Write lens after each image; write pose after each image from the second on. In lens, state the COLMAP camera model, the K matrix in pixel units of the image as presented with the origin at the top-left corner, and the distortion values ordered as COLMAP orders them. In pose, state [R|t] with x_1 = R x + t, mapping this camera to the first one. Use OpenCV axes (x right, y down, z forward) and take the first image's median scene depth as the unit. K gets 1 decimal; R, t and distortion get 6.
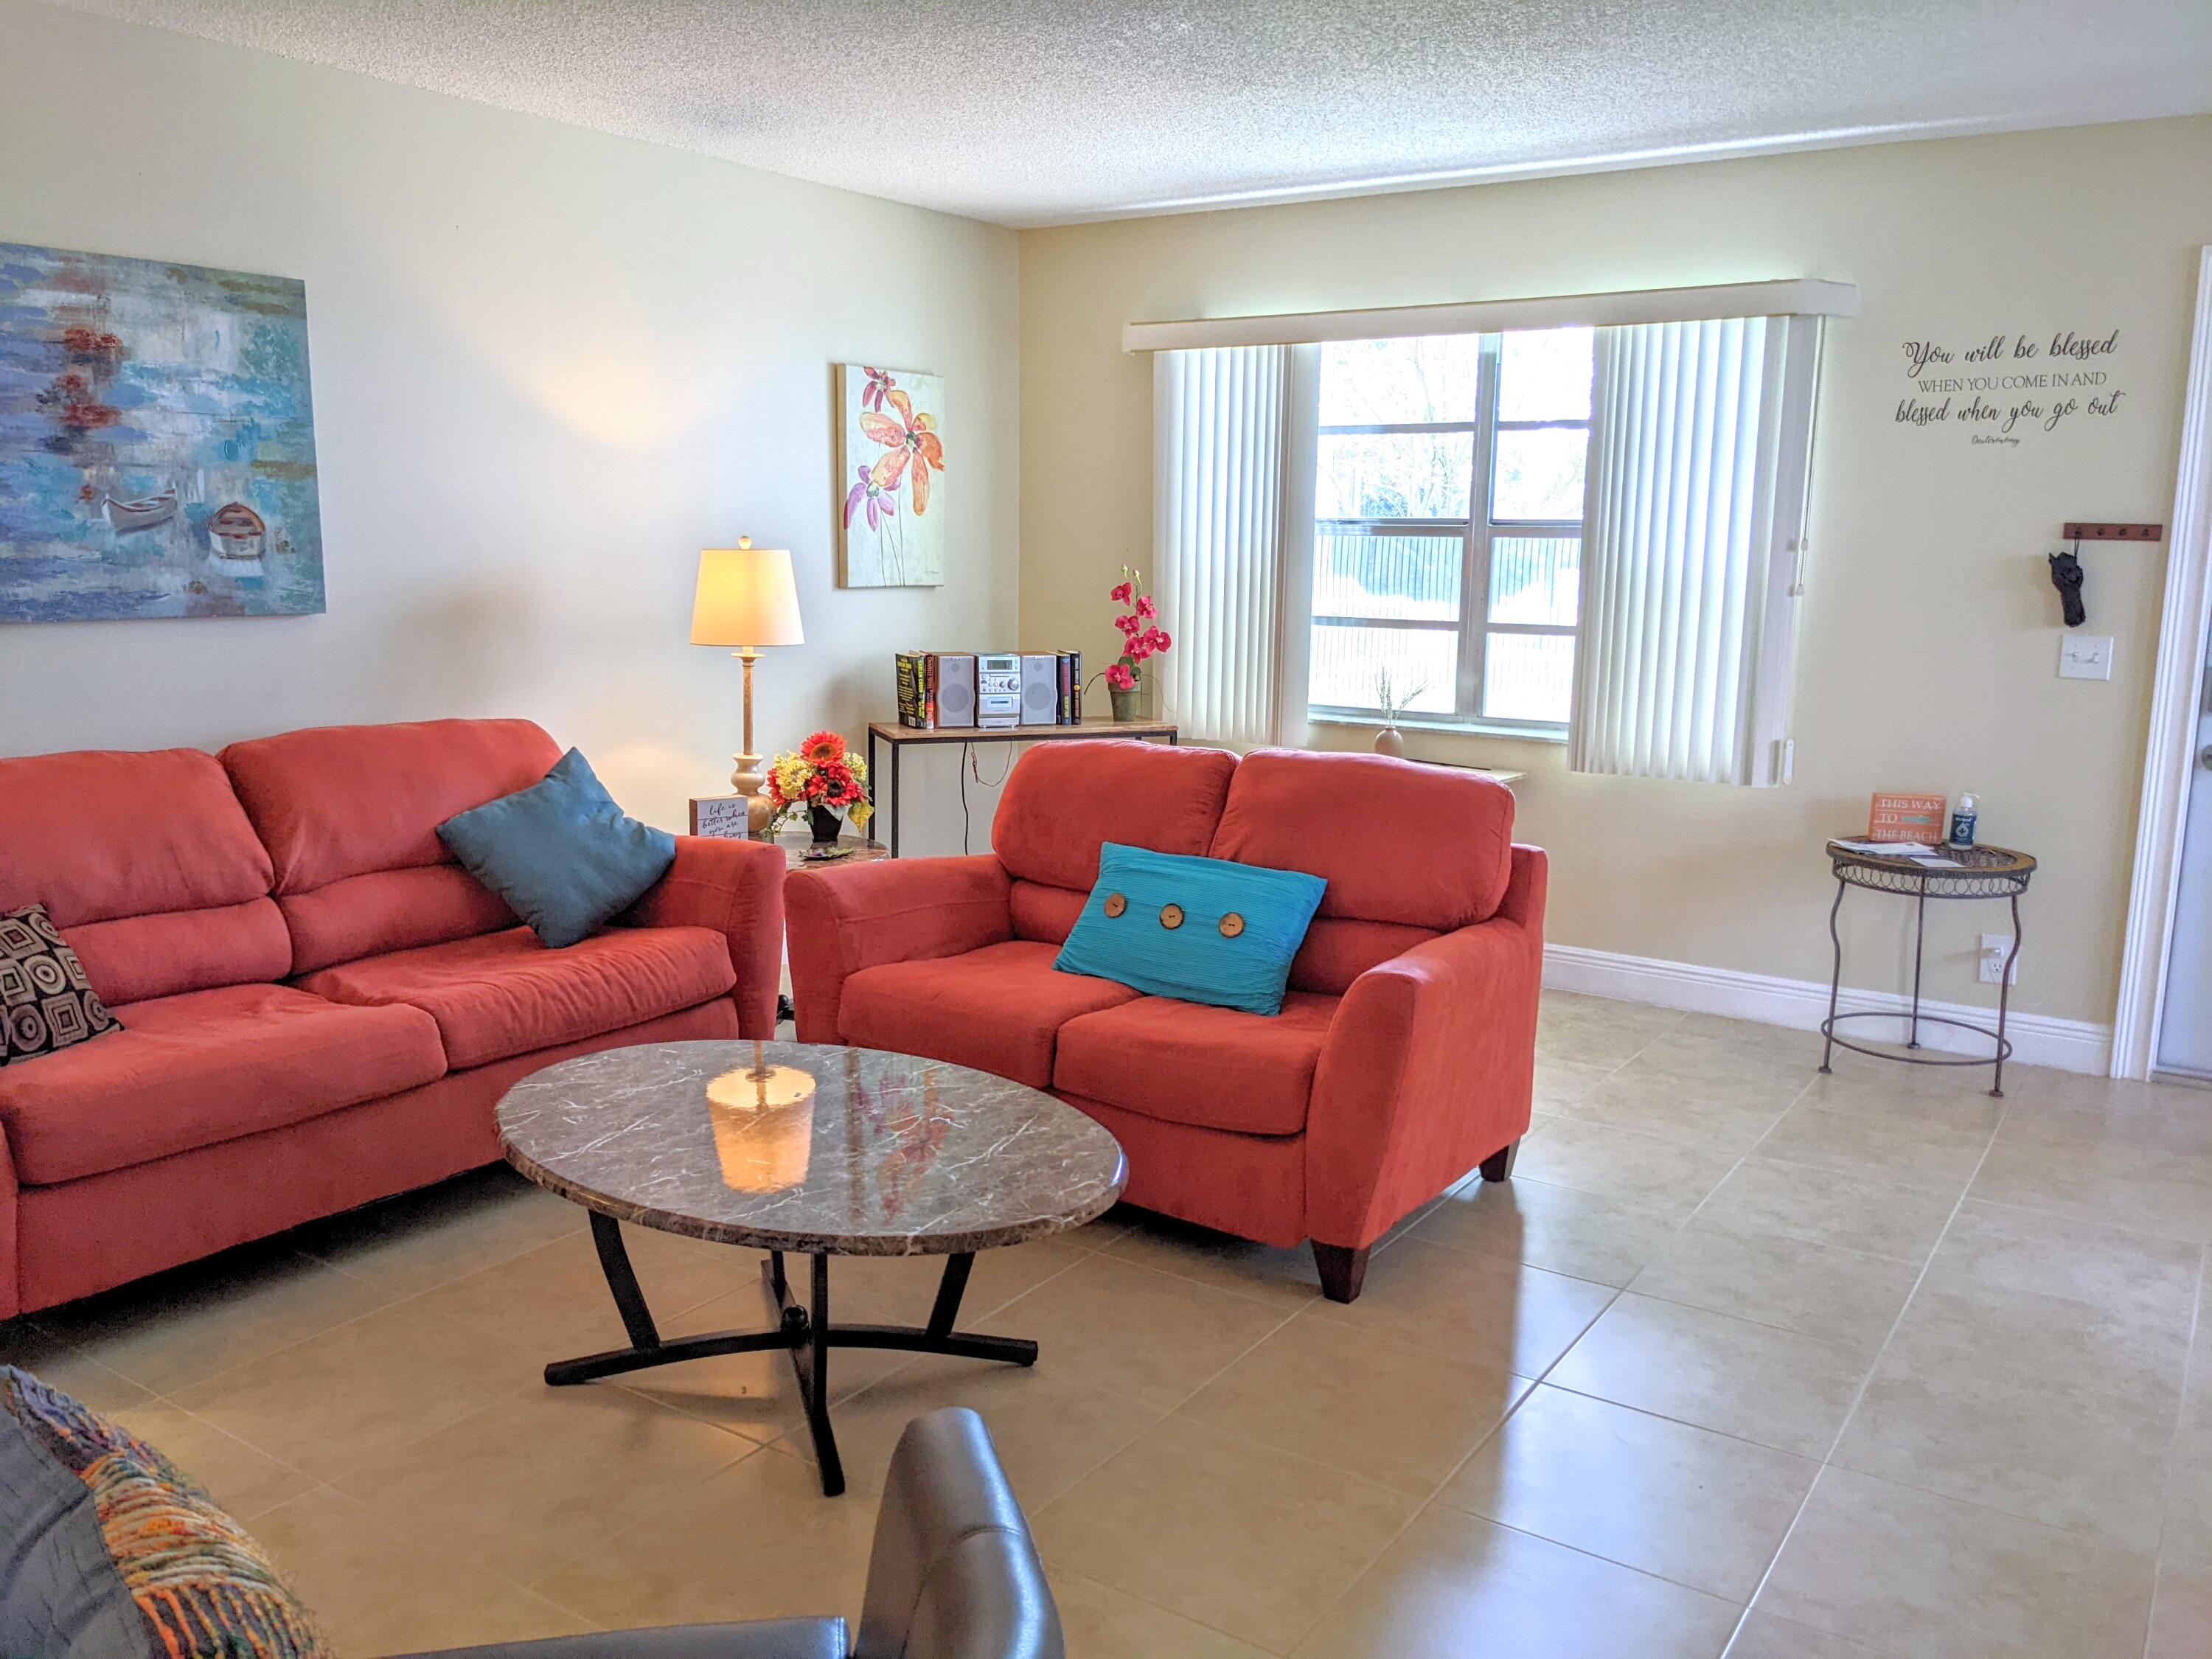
lens RADIAL K [[1755.6, 0, 1098.5], [0, 1755.6, 837.5], [0, 0, 1]] dist [0.054893, -0.104661]
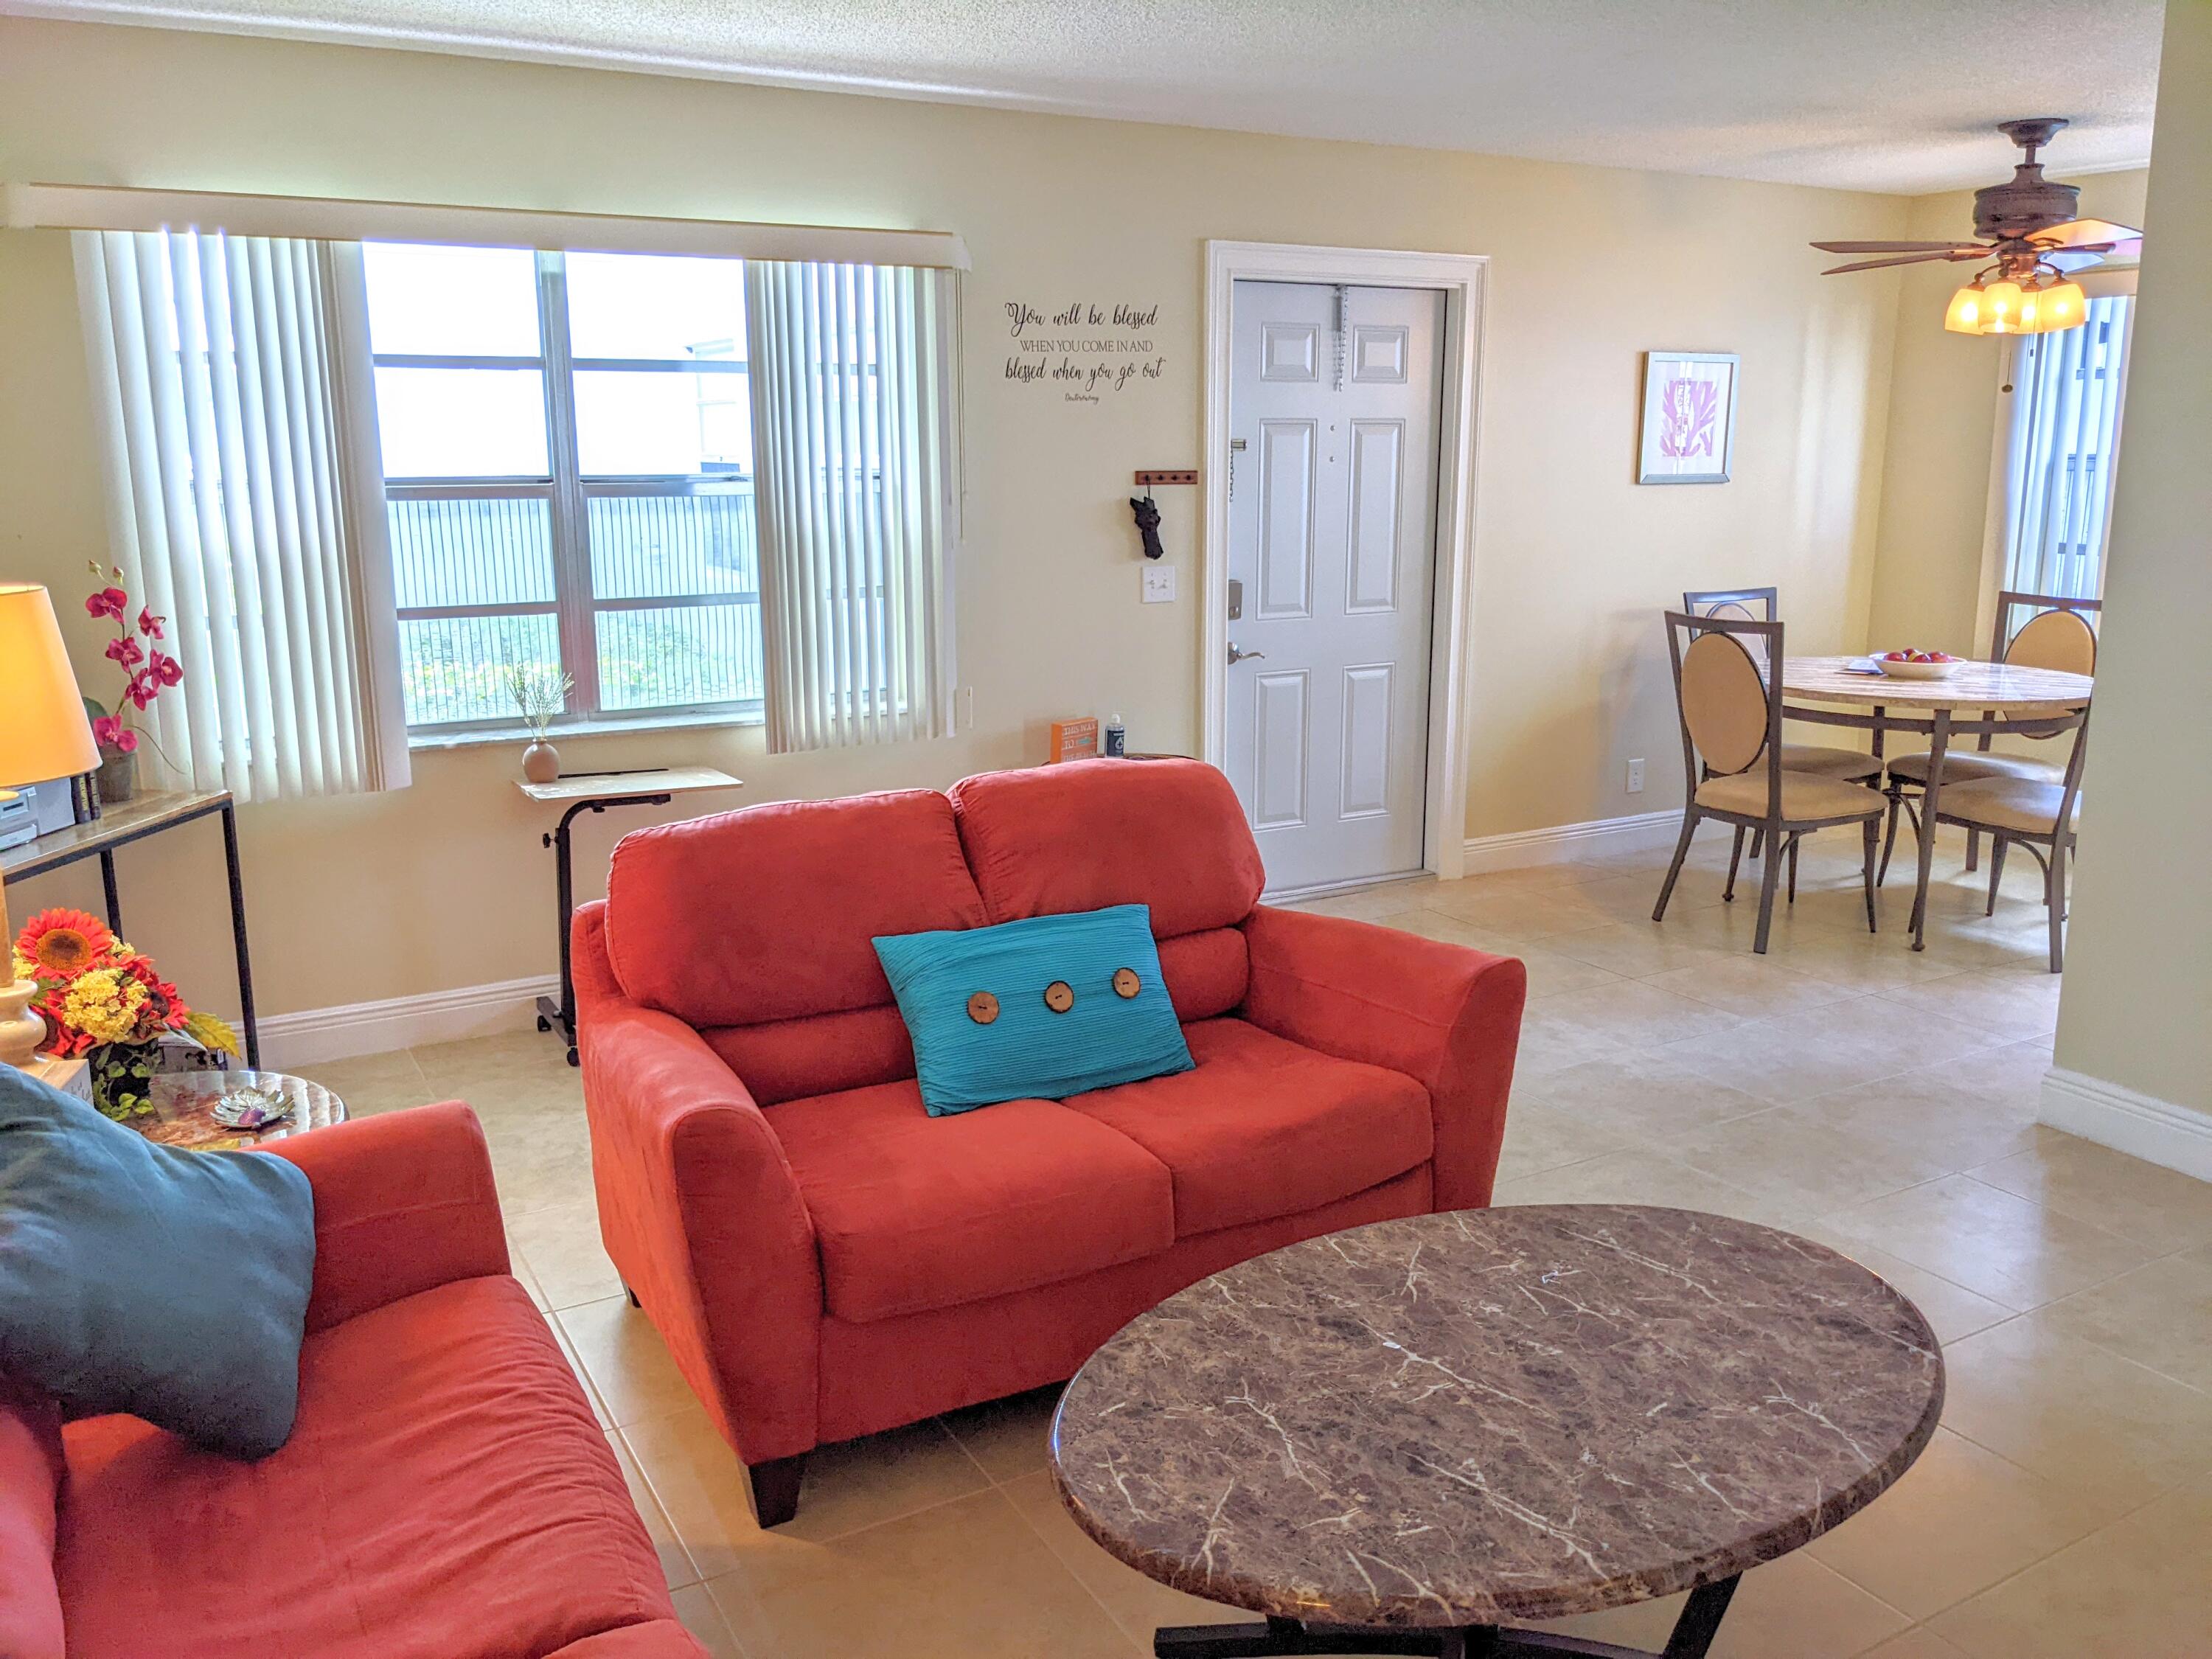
lens RADIAL K [[1755.6, 0, 1108.8], [0, 1755.6, 837.3], [0, 0, 1]] dist [0.054893, -0.104661]
pose [[0.438730, -0.211242, 0.873438, -0.538513], [0.165671, 0.974330, 0.152426, -0.123494], [-0.883215, 0.077829, 0.462464, 0.501583]]
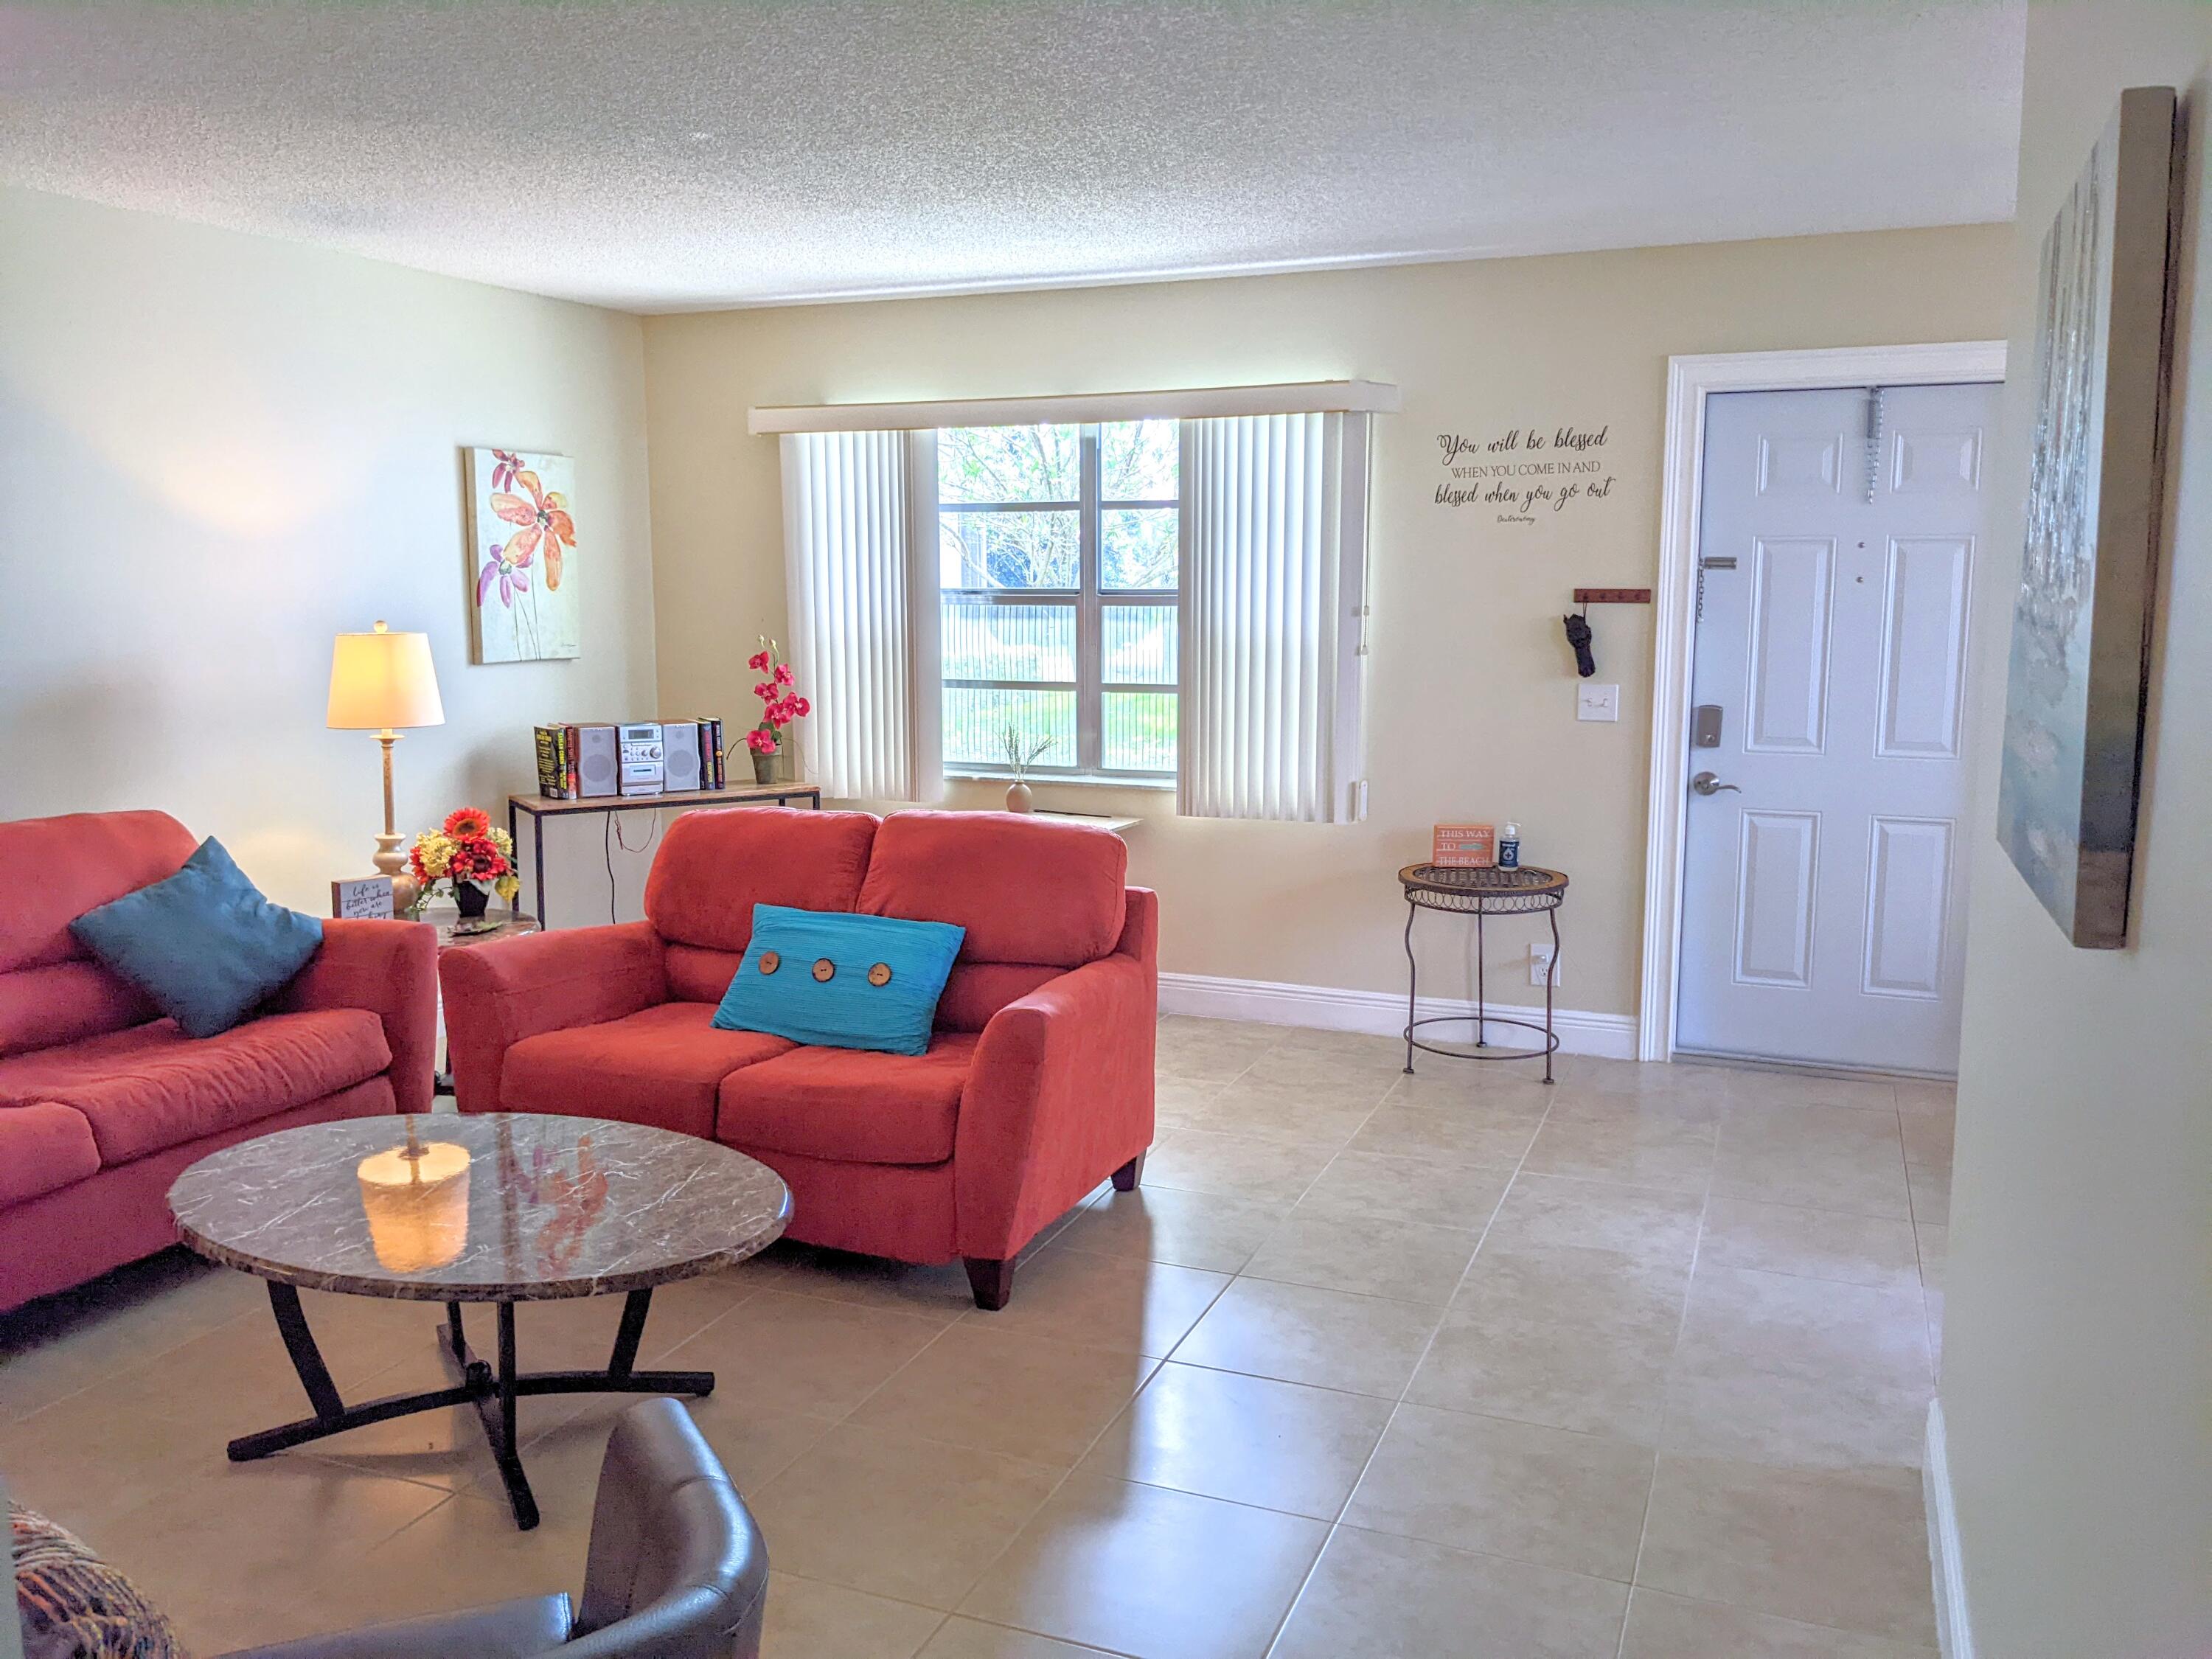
lens RADIAL K [[1755.6, 0, 1090.6], [0, 1755.6, 817.9], [0, 0, 1]] dist [0.054893, -0.104661]
pose [[0.979527, -0.041798, 0.196927, -0.004711], [0.048986, 0.998294, -0.031773, -0.004946], [-0.195263, 0.040769, 0.979903, -0.078782]]
